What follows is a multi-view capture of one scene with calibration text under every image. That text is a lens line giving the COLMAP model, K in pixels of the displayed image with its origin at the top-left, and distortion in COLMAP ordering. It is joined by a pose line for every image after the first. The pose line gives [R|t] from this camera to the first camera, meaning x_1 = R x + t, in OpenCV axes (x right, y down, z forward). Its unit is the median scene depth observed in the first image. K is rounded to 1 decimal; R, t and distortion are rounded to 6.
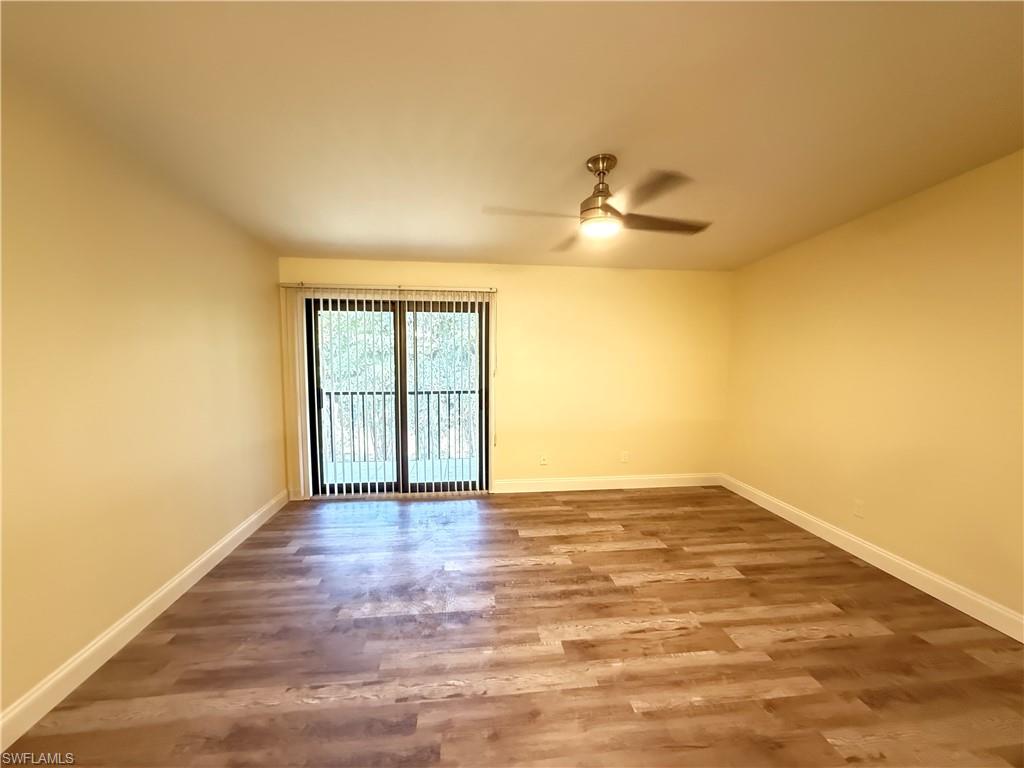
lens RADIAL K [[404.3, 0, 518.0], [0, 404.3, 386.9], [0, 0, 1]] dist [-0.000133, 0.000030]
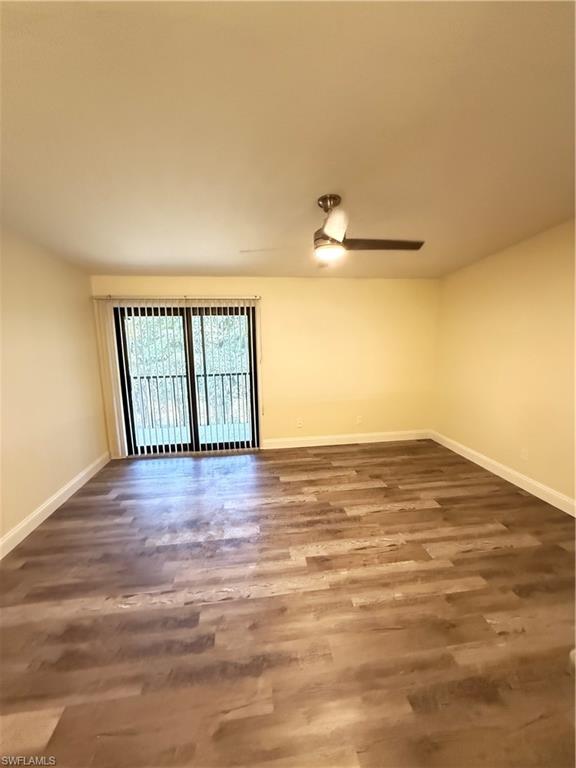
lens RADIAL K [[303.2, 0, 293.2], [0, 303.2, 384.7], [0, 0, 1]] dist [-0.000133, 0.000030]
pose [[0.999600, -0.024848, 0.013485, 0.054420], [0.023934, 0.997655, 0.064125, -0.027505], [-0.015047, -0.063777, 0.997851, -0.004154]]
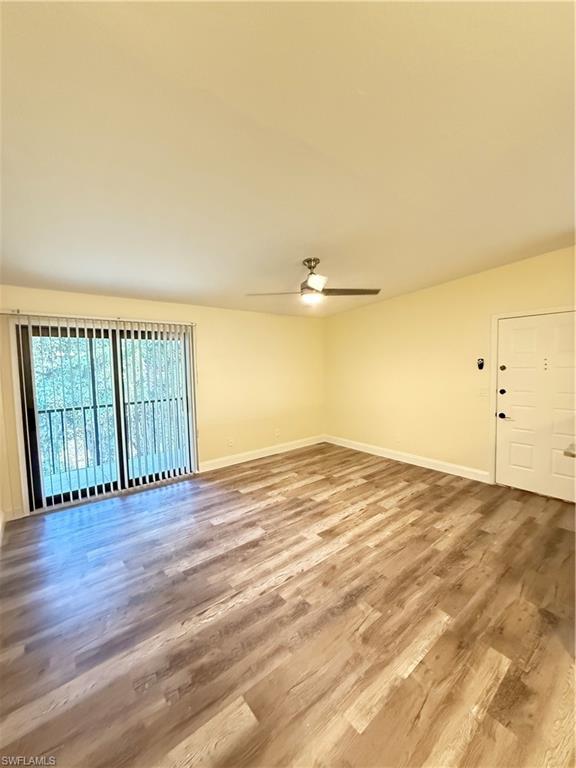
lens RADIAL K [[303.2, 0, 289.2], [0, 303.2, 379.8], [0, 0, 1]] dist [-0.000133, 0.000030]
pose [[0.846209, -0.050751, 0.530429, -0.538443], [0.073049, 0.997104, -0.021136, -0.008544], [-0.527820, 0.056632, 0.847466, -0.061899]]
